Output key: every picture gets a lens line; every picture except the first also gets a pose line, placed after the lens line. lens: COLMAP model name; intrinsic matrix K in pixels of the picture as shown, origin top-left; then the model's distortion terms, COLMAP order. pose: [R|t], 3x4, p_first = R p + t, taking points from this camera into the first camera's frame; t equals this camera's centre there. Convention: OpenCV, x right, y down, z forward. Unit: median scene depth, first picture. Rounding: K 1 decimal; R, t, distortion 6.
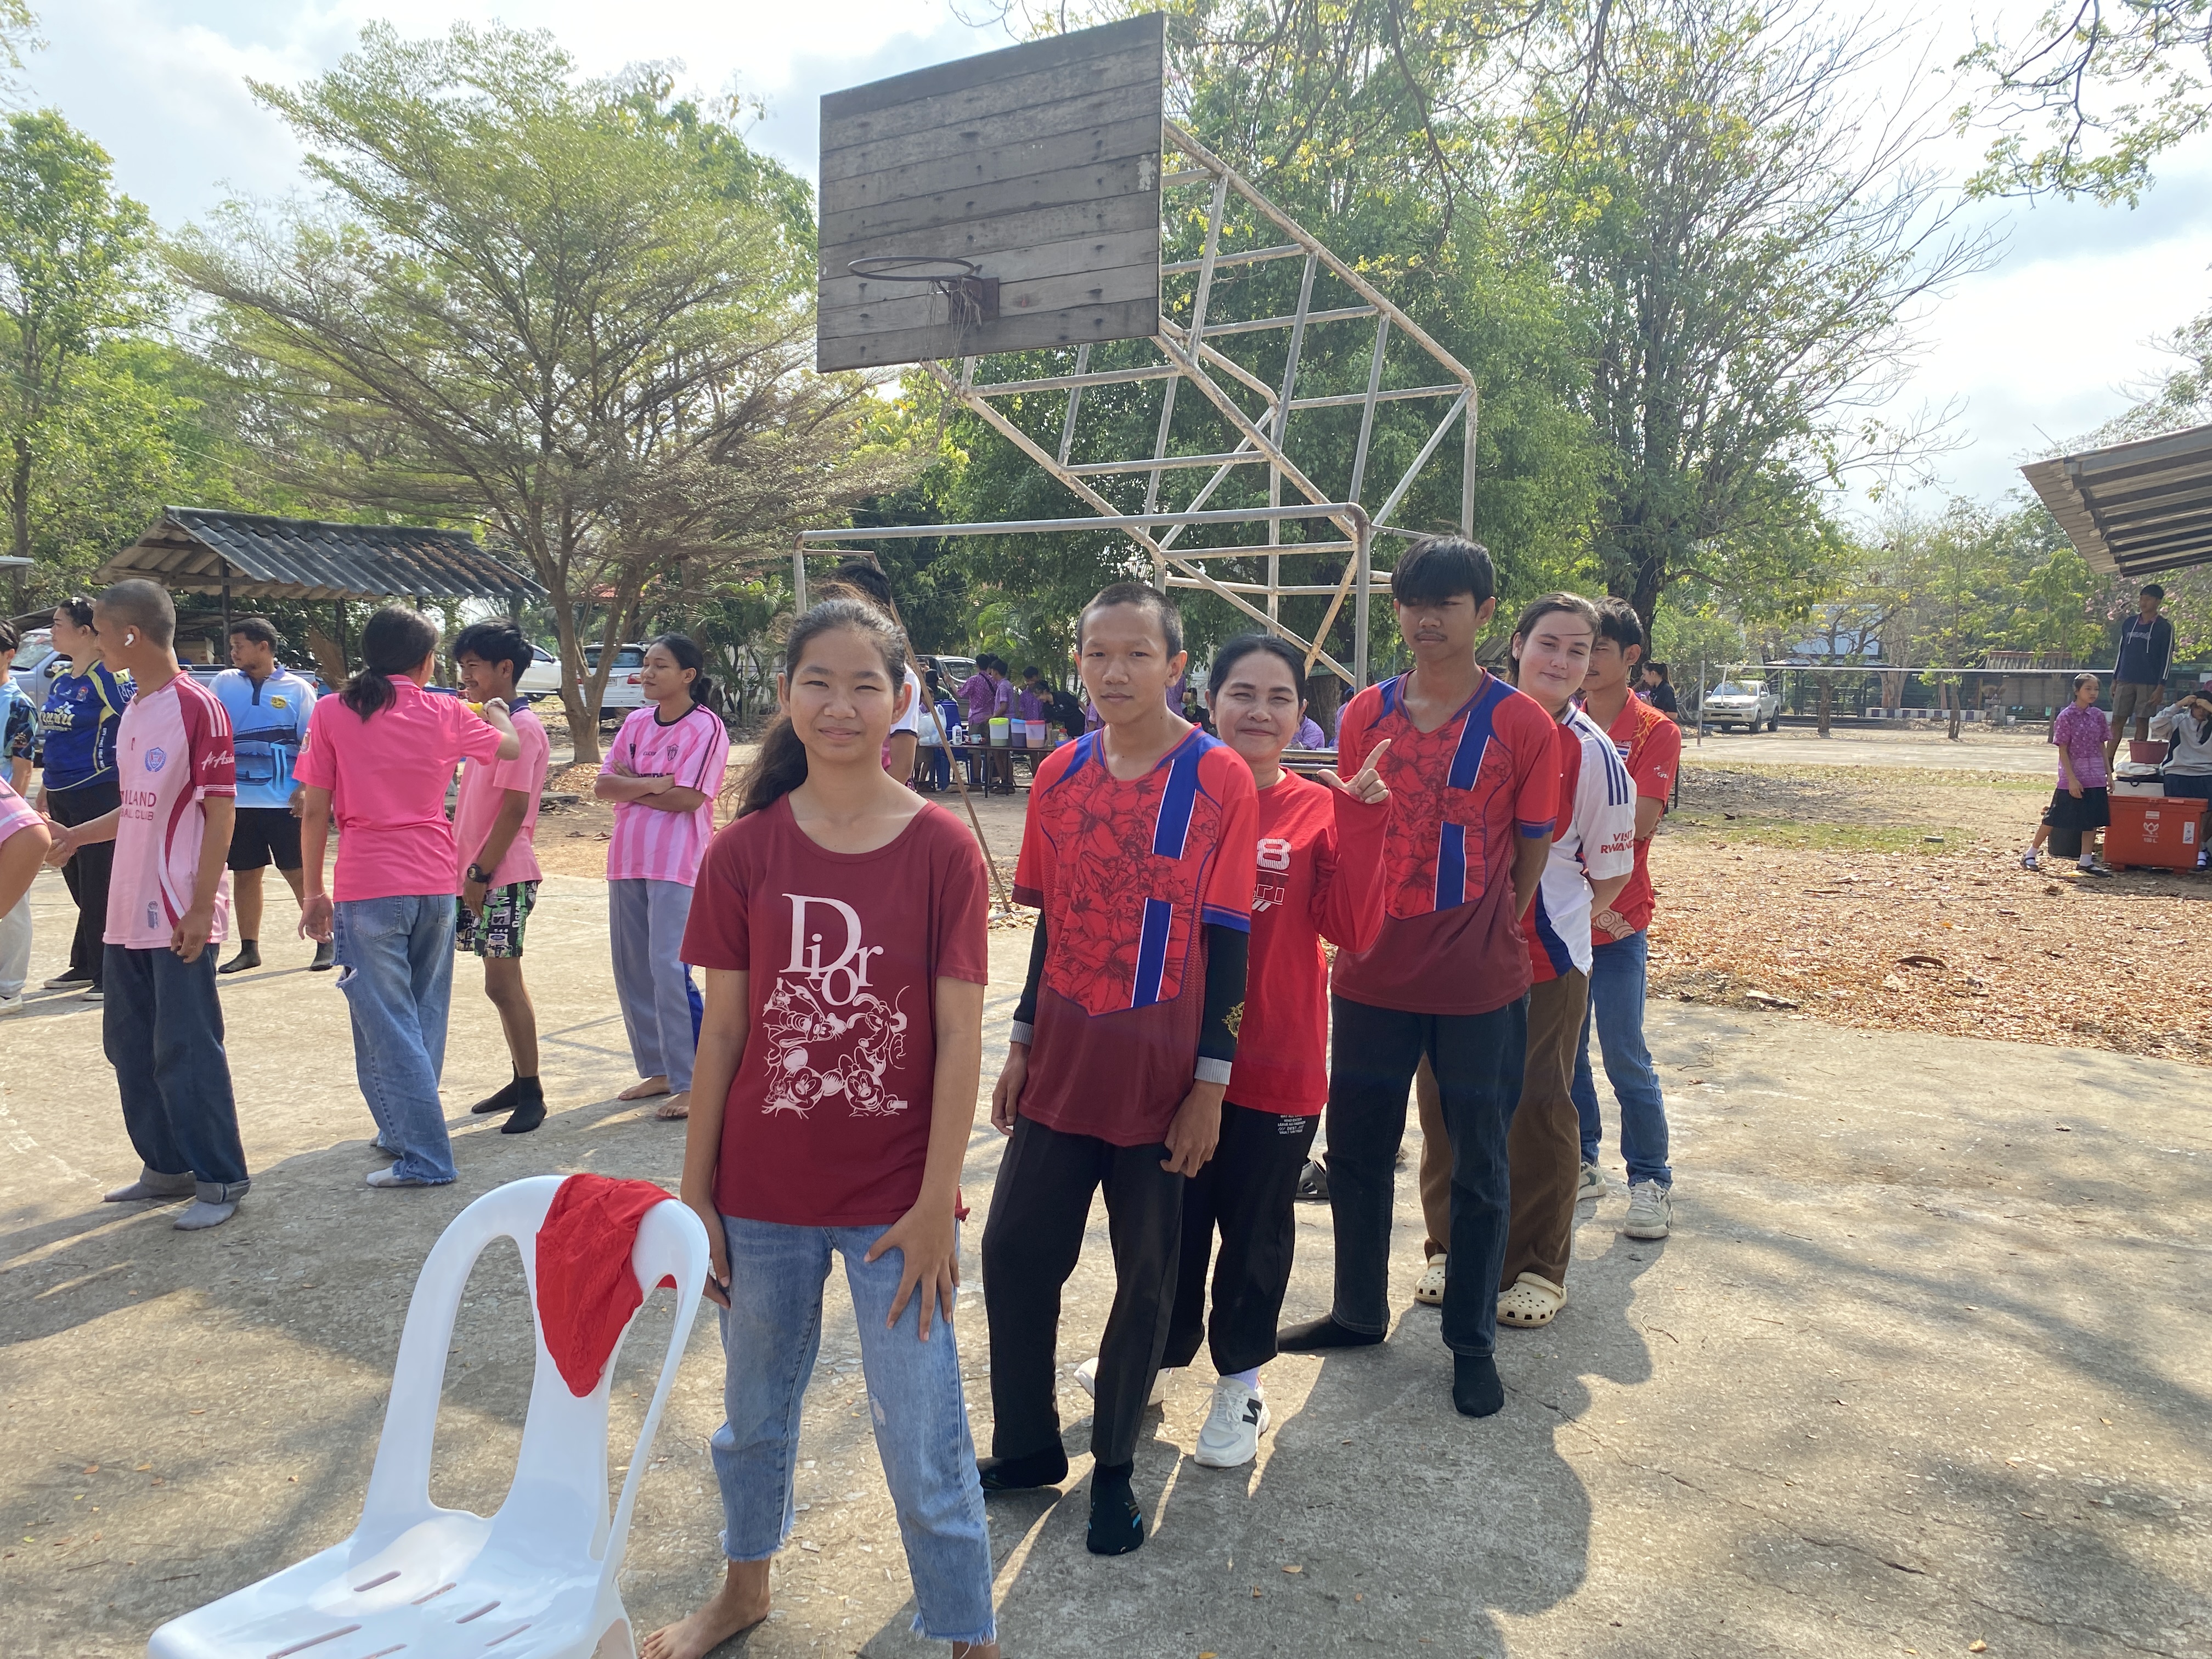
lens RADIAL K [[1685.4, 0, 1117.2], [0, 1685.4, 807.7], [0, 0, 1]] dist [0.011198, -0.016454]
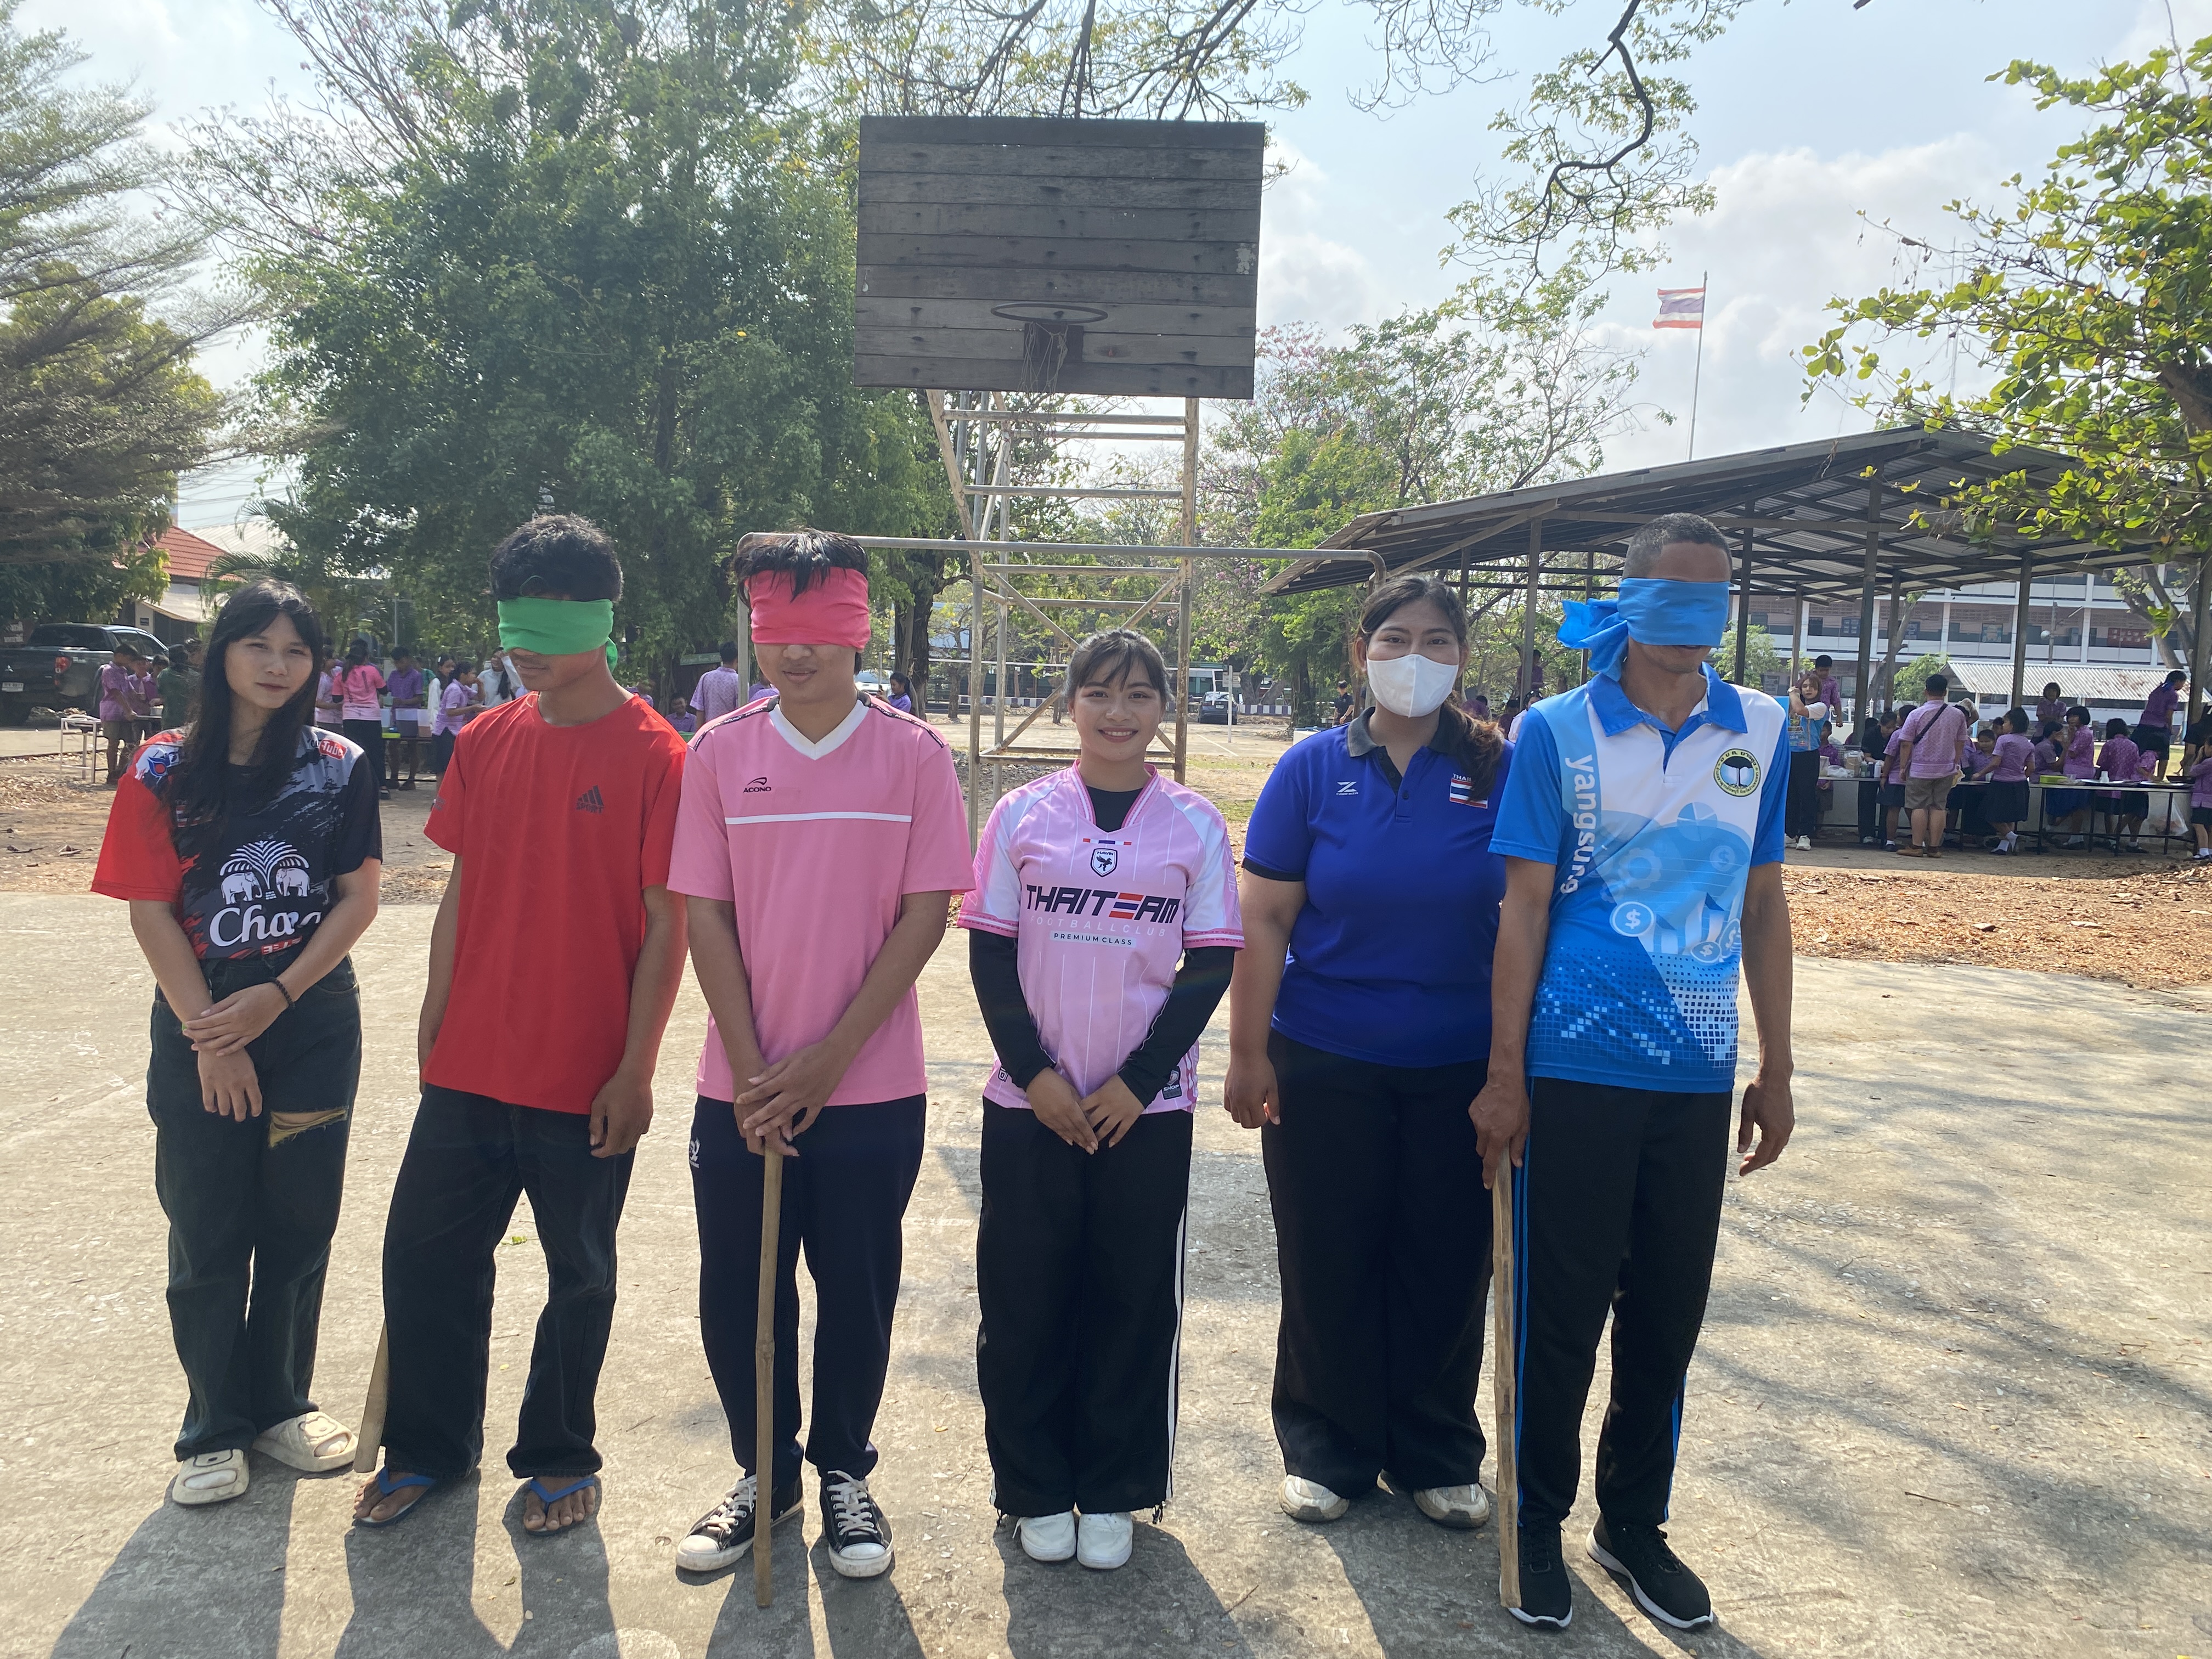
lens RADIAL K [[1685.4, 0, 1082.4], [0, 1685.4, 808.1], [0, 0, 1]] dist [0.011198, -0.016454]
pose [[0.853961, -0.024836, 0.519743, -0.312125], [0.018700, 0.999680, 0.017044, -0.010151], [-0.520000, -0.004835, 0.854152, 0.031869]]
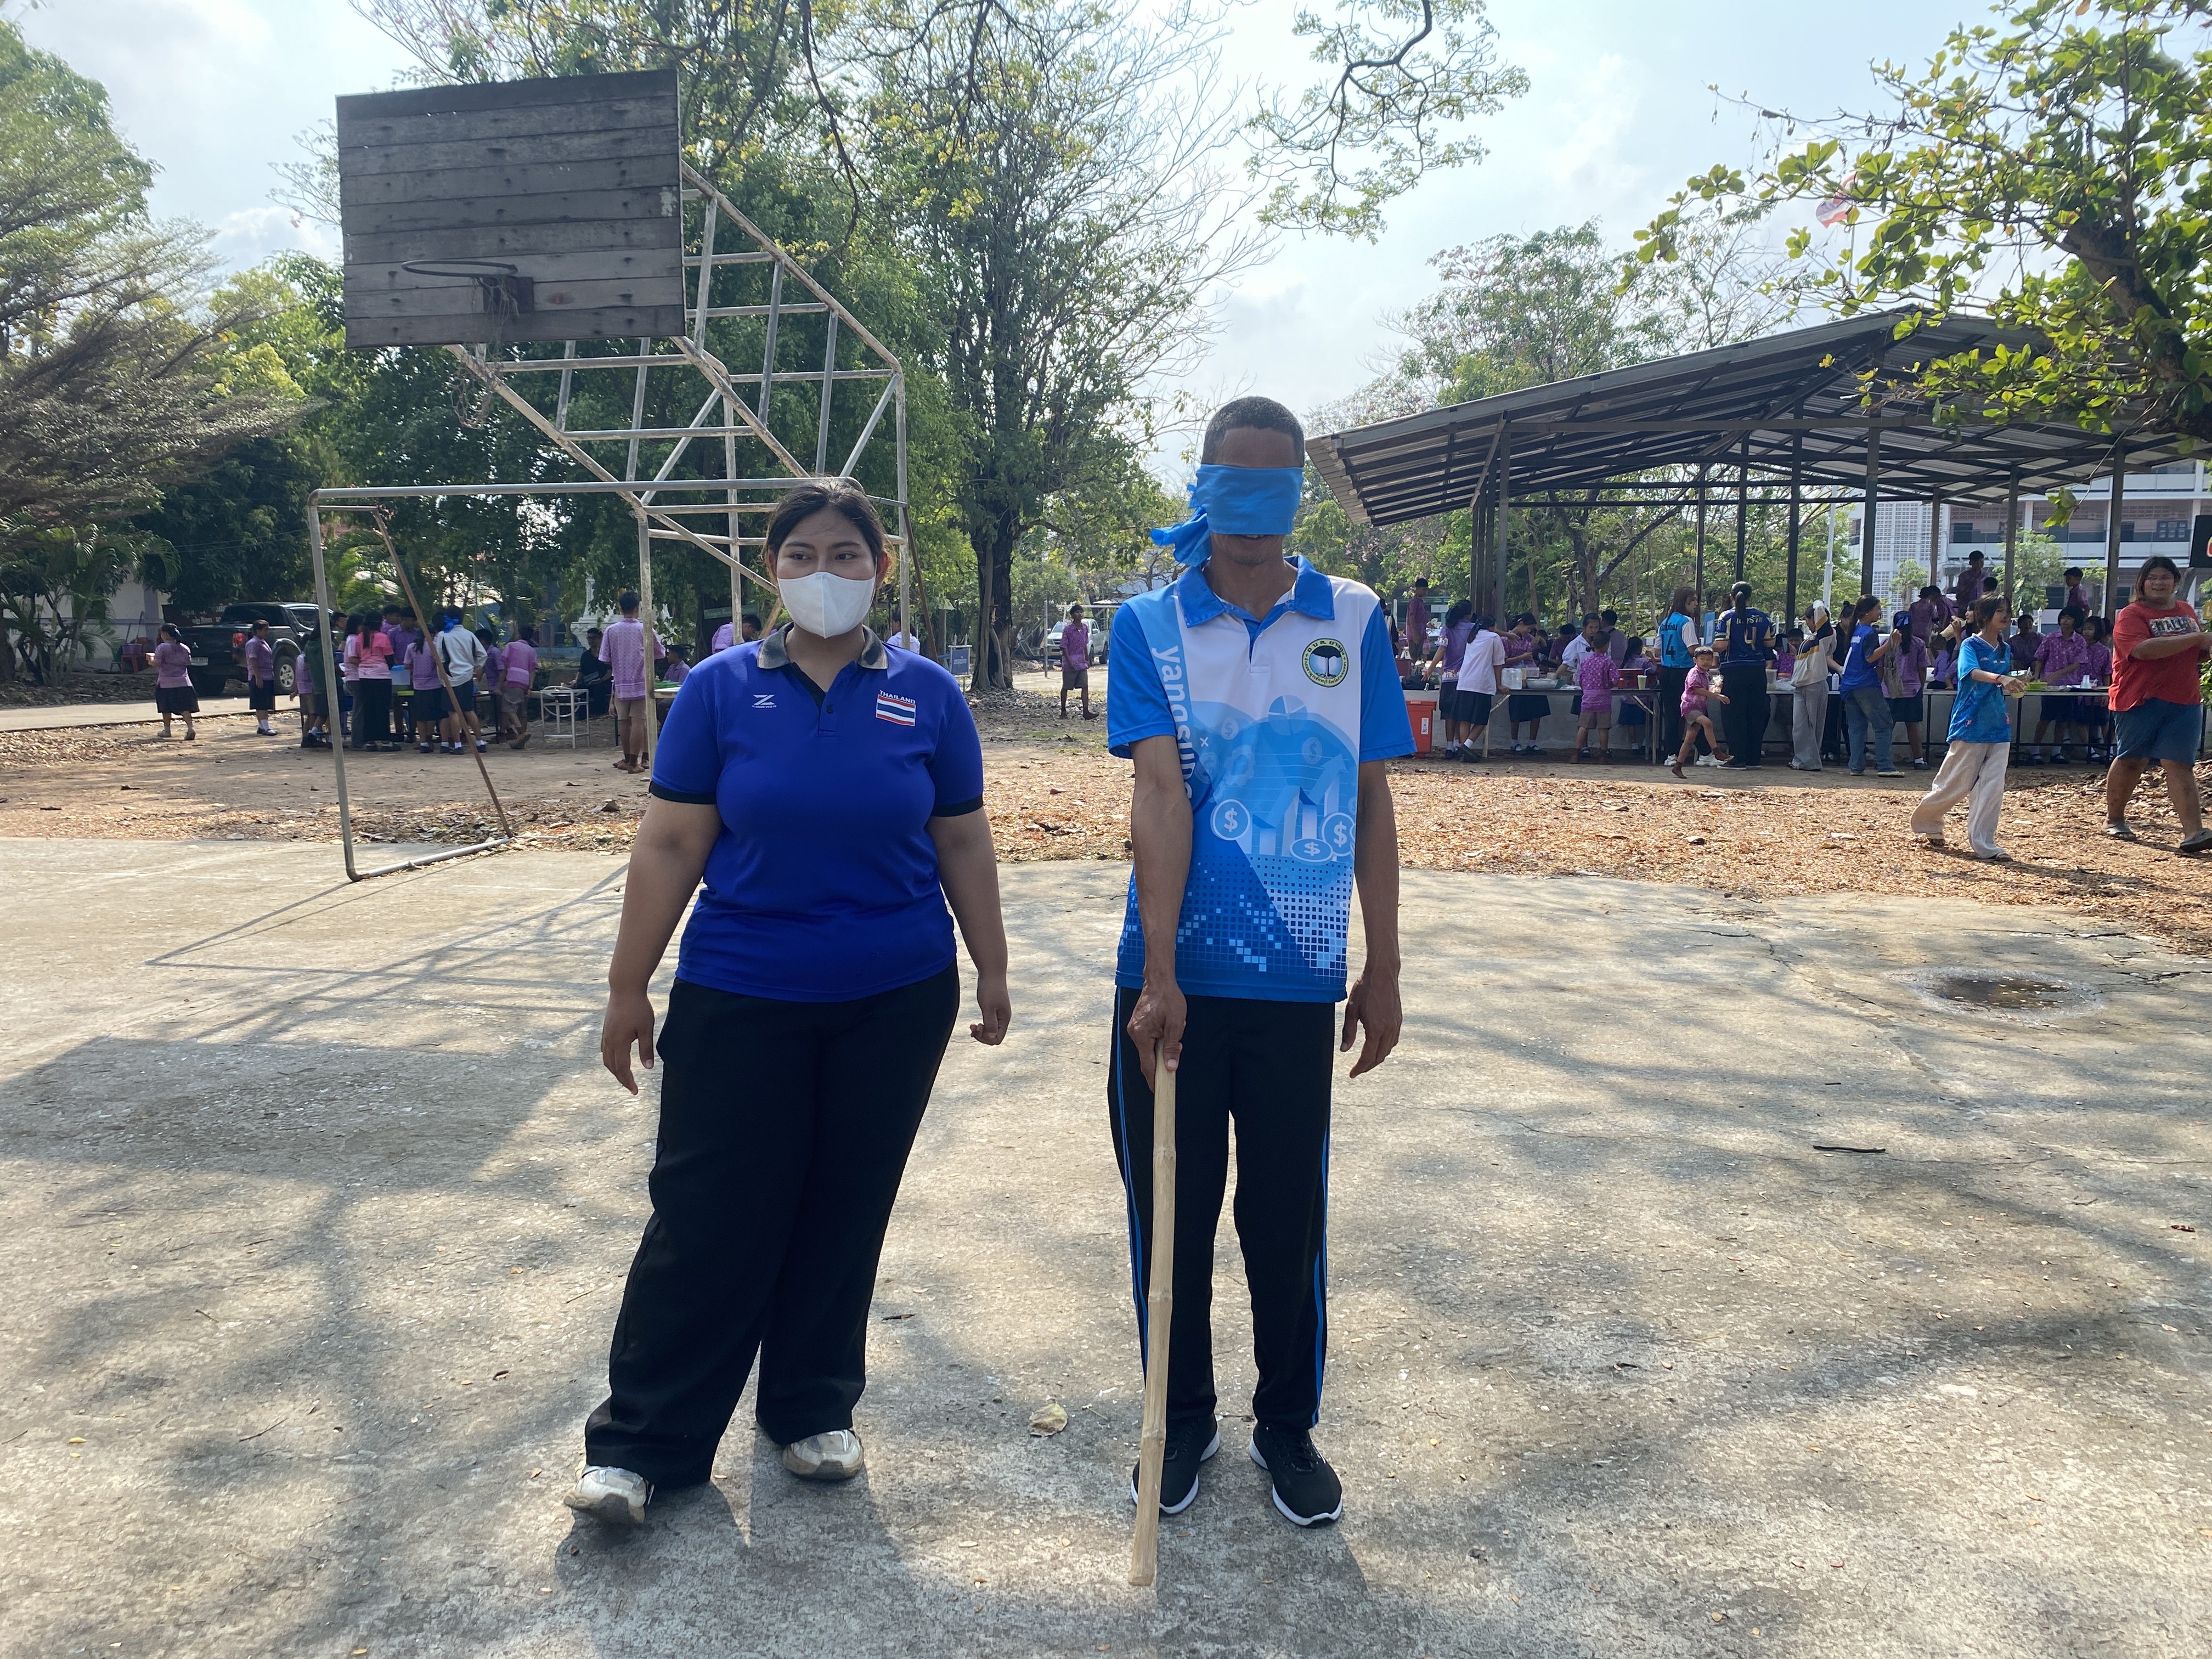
lens RADIAL K [[1685.4, 0, 1110.1], [0, 1685.4, 817.7], [0, 0, 1]] dist [0.011198, -0.016454]
pose [[0.928275, -0.060392, 0.366958, -0.072757], [0.045820, 0.997781, 0.048301, 0.010231], [-0.369061, -0.028022, 0.928983, -0.118348]]
